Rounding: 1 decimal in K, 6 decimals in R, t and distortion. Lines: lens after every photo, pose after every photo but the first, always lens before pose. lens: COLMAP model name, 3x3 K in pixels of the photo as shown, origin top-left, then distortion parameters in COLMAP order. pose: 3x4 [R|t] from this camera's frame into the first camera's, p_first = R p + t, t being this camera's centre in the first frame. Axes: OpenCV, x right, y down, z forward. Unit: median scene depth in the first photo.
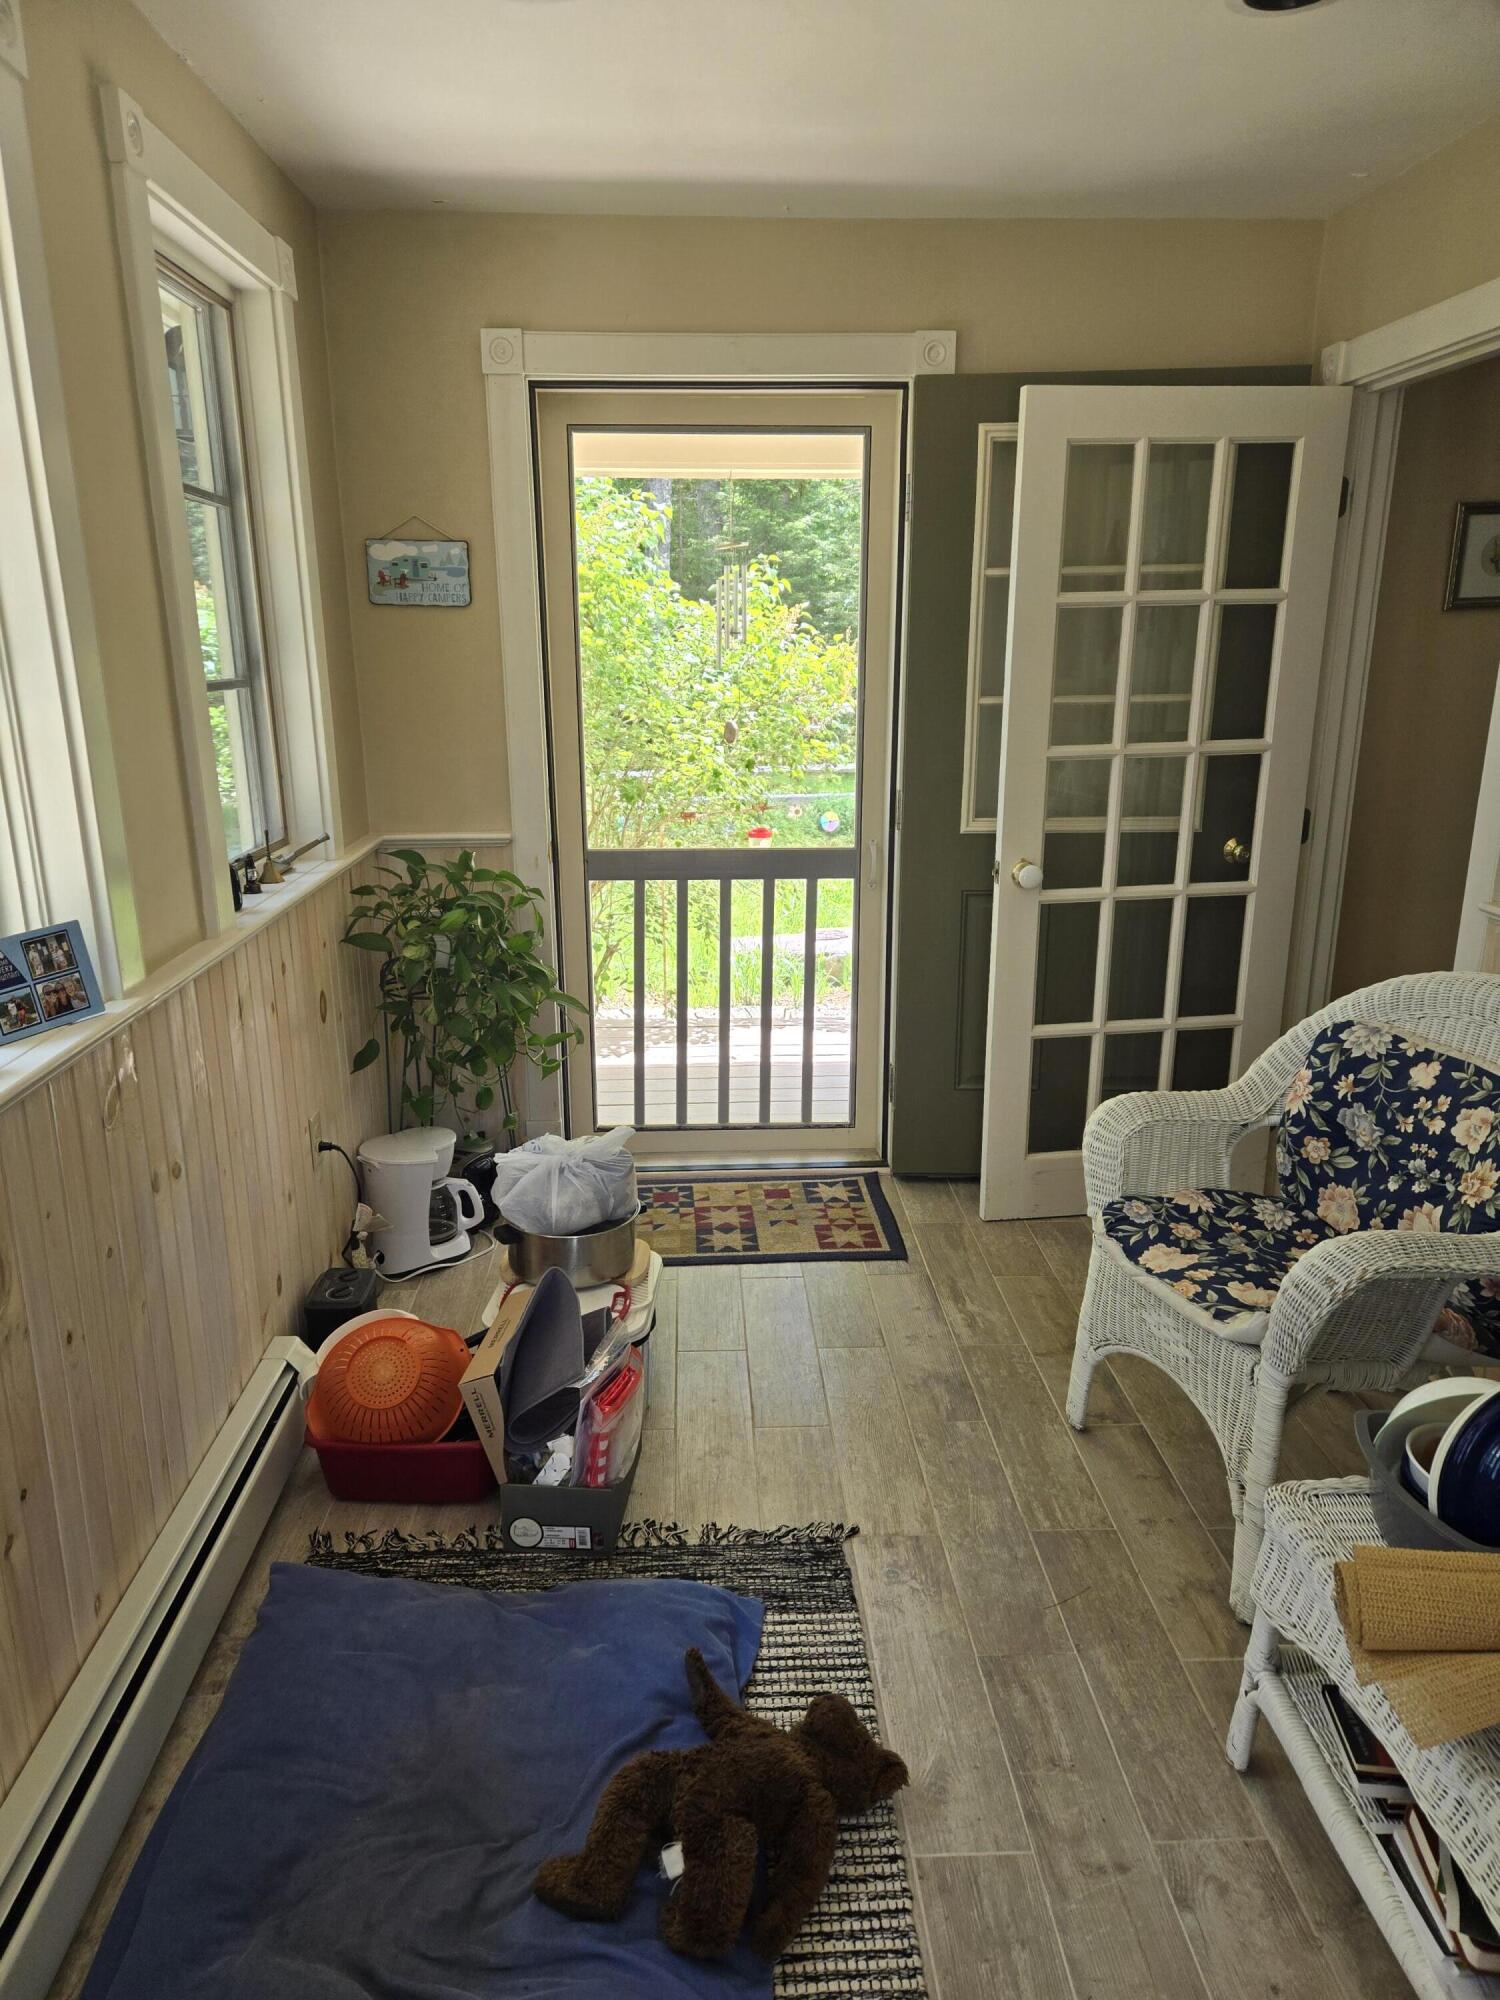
lens RADIAL K [[1335.4, 0, 745.7], [0, 1335.4, 1004.0], [0, 0, 1]] dist [0.056056, -0.041995]
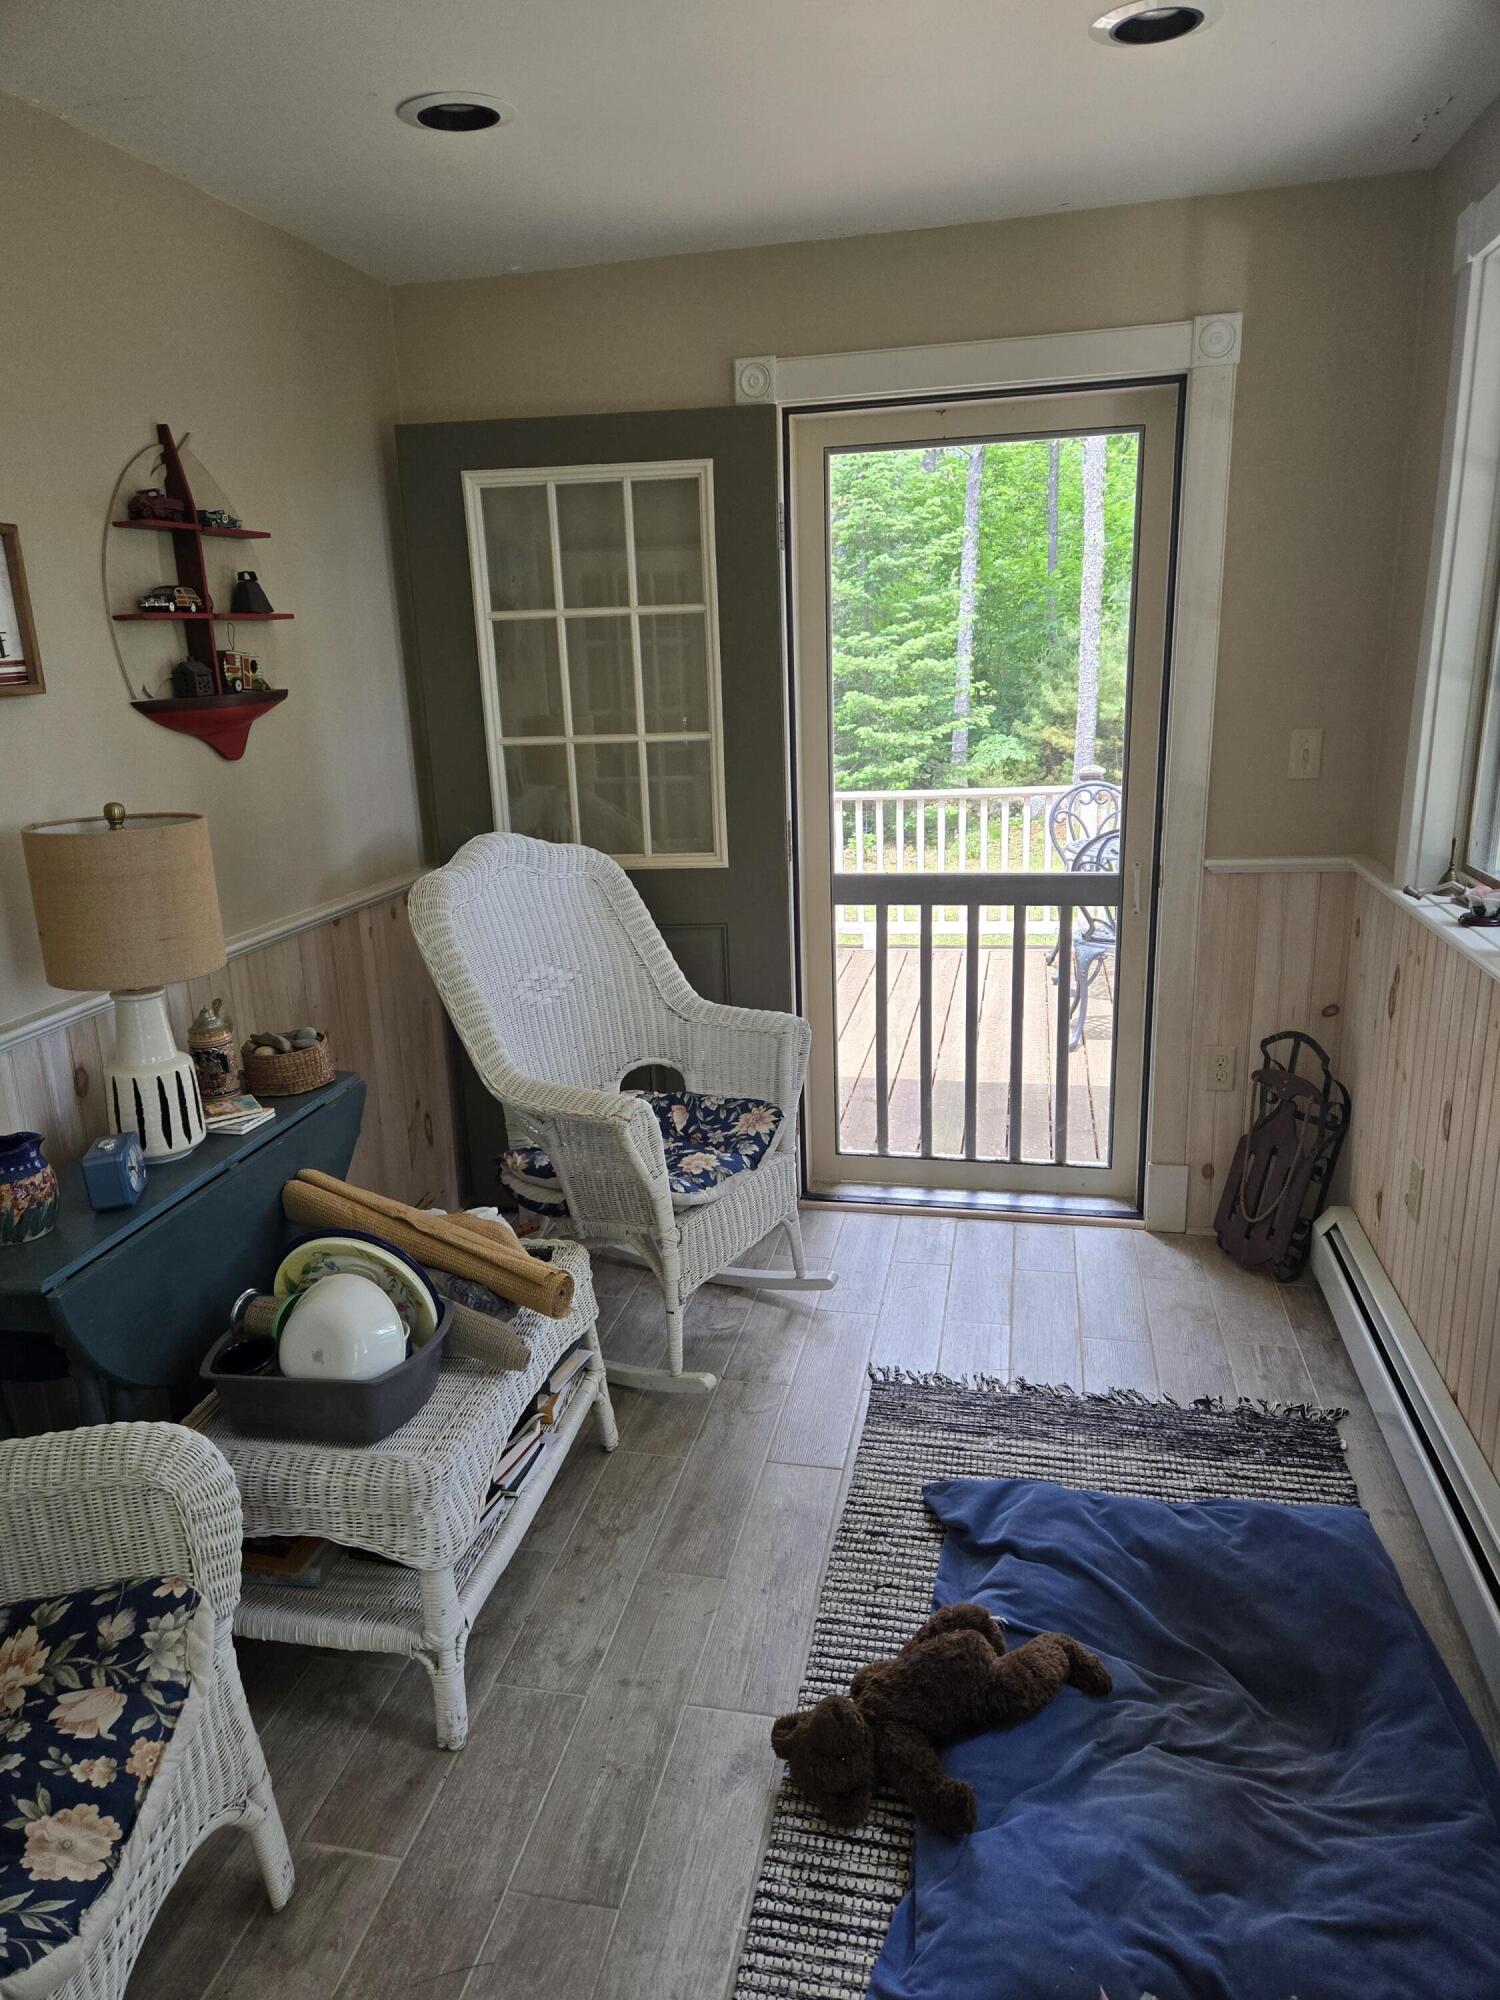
lens RADIAL K [[1335.4, 0, 744.0], [0, 1335.4, 1002.9], [0, 0, 1]] dist [0.056056, -0.041995]
pose [[-0.966505, -0.029138, 0.254989, -0.103332], [0.106707, 0.857966, 0.502501, -0.420567], [-0.233414, 0.512879, -0.826119, 1.418632]]
